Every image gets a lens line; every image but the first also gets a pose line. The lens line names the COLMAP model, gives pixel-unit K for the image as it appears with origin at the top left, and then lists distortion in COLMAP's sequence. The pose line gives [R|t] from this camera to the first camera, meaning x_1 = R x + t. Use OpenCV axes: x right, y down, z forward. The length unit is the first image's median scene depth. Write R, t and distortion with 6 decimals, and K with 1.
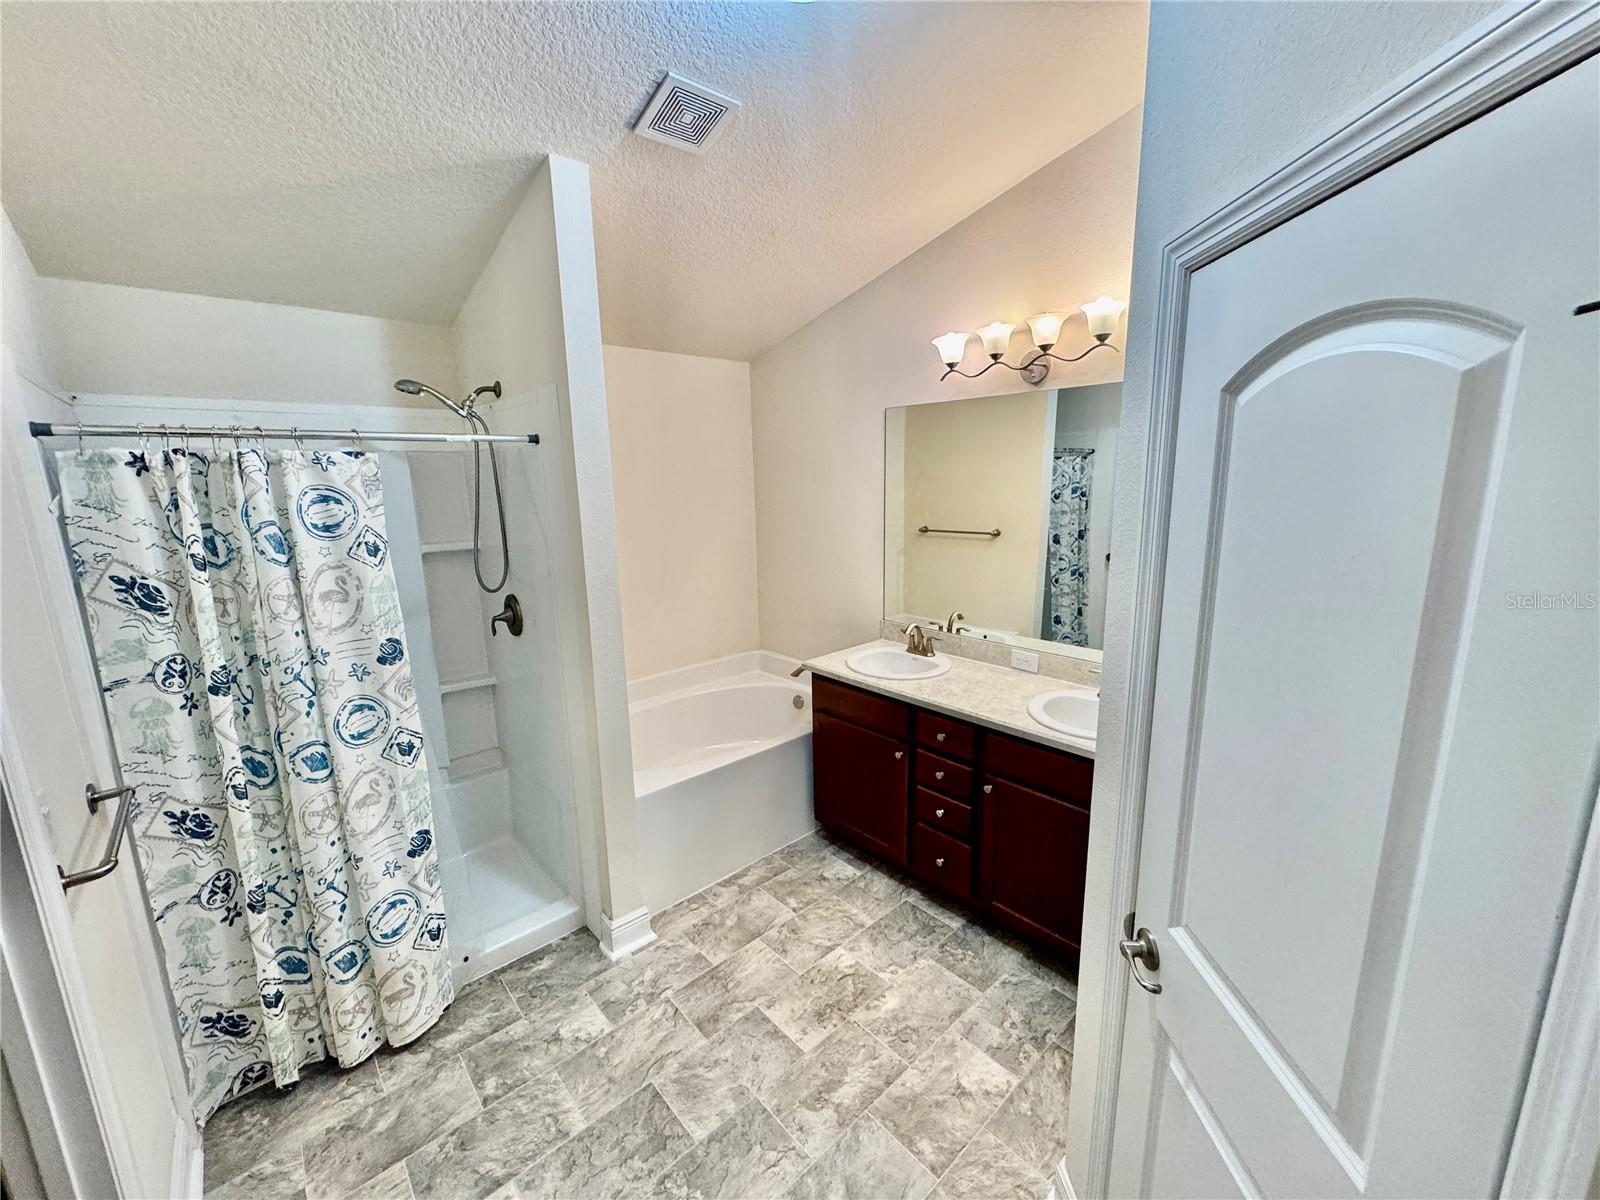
lens RADIAL K [[635.9, 0, 800.0], [0, 635.9, 600.0], [0, 0, 1]] dist [0.000337, 0.000011]
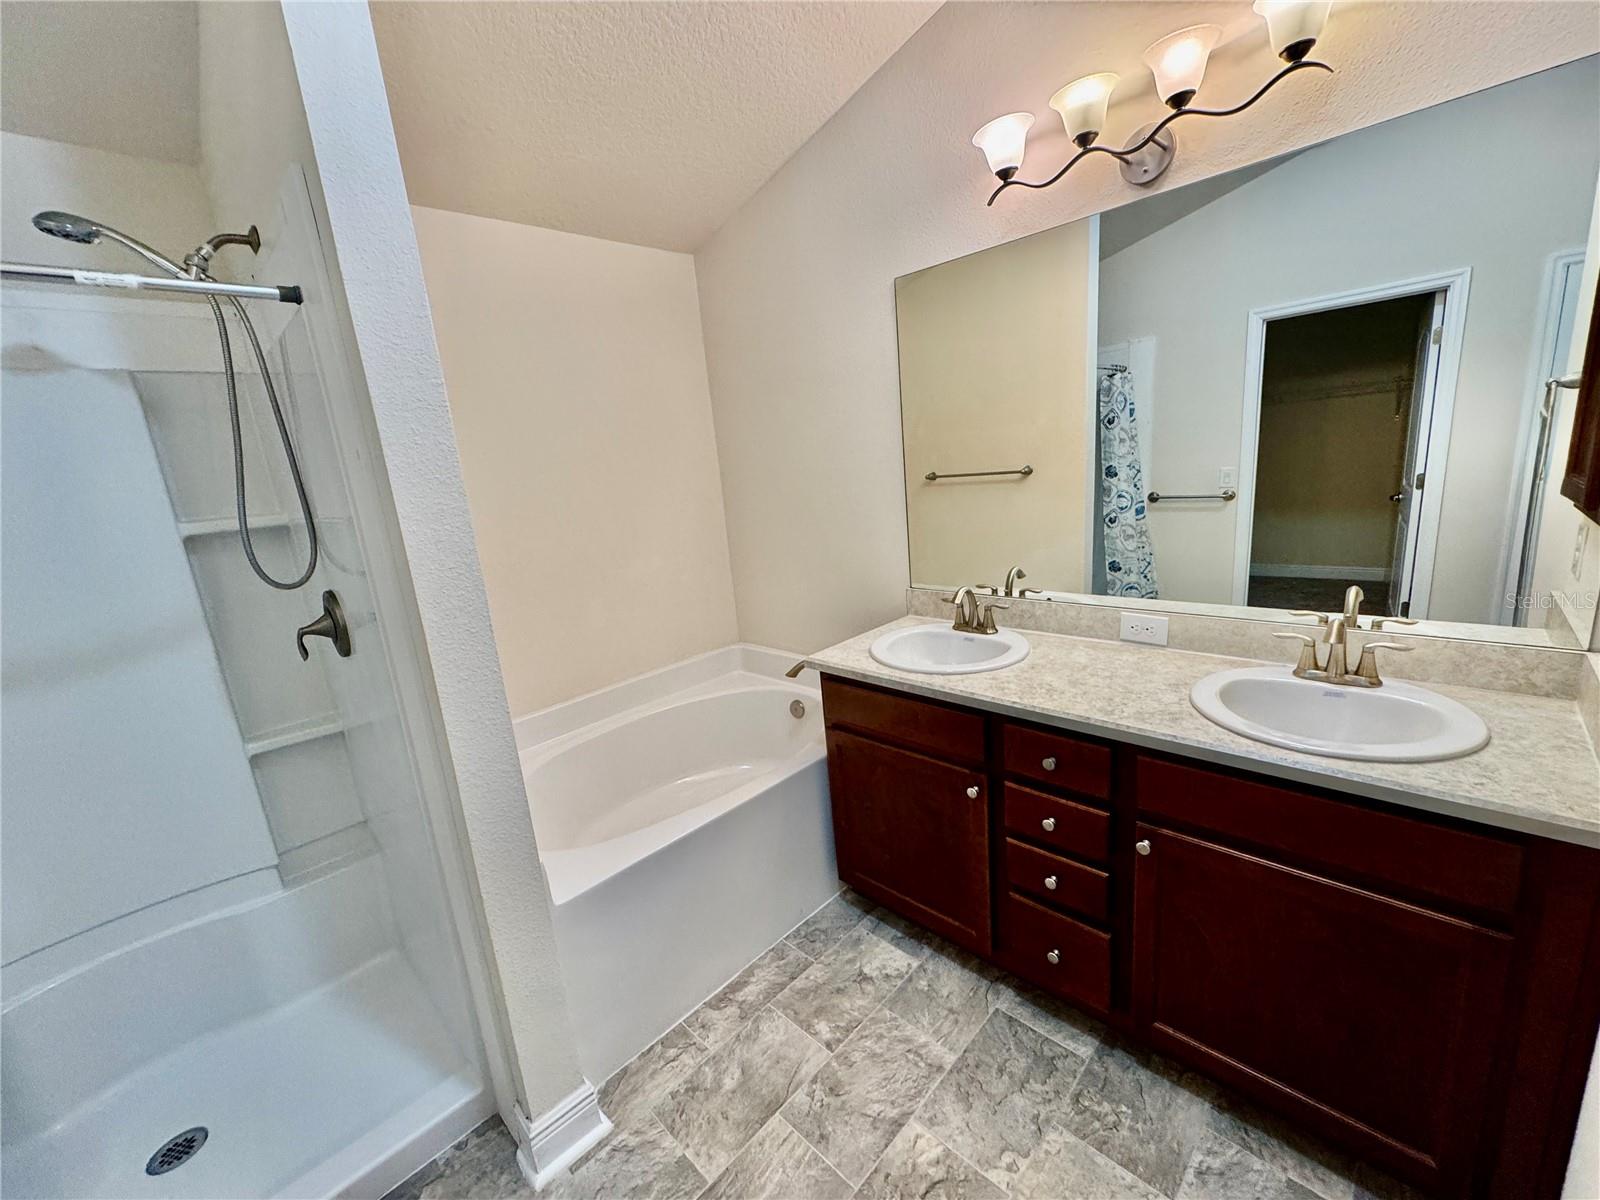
lens RADIAL K [[635.9, 0, 800.0], [0, 635.9, 600.0], [0, 0, 1]] dist [0.000337, 0.000011]
pose [[0.995899, -0.081745, 0.038760, -0.024744], [0.080930, 0.996473, 0.022156, 0.022692], [-0.040435, -0.018928, 0.999003, 0.354977]]
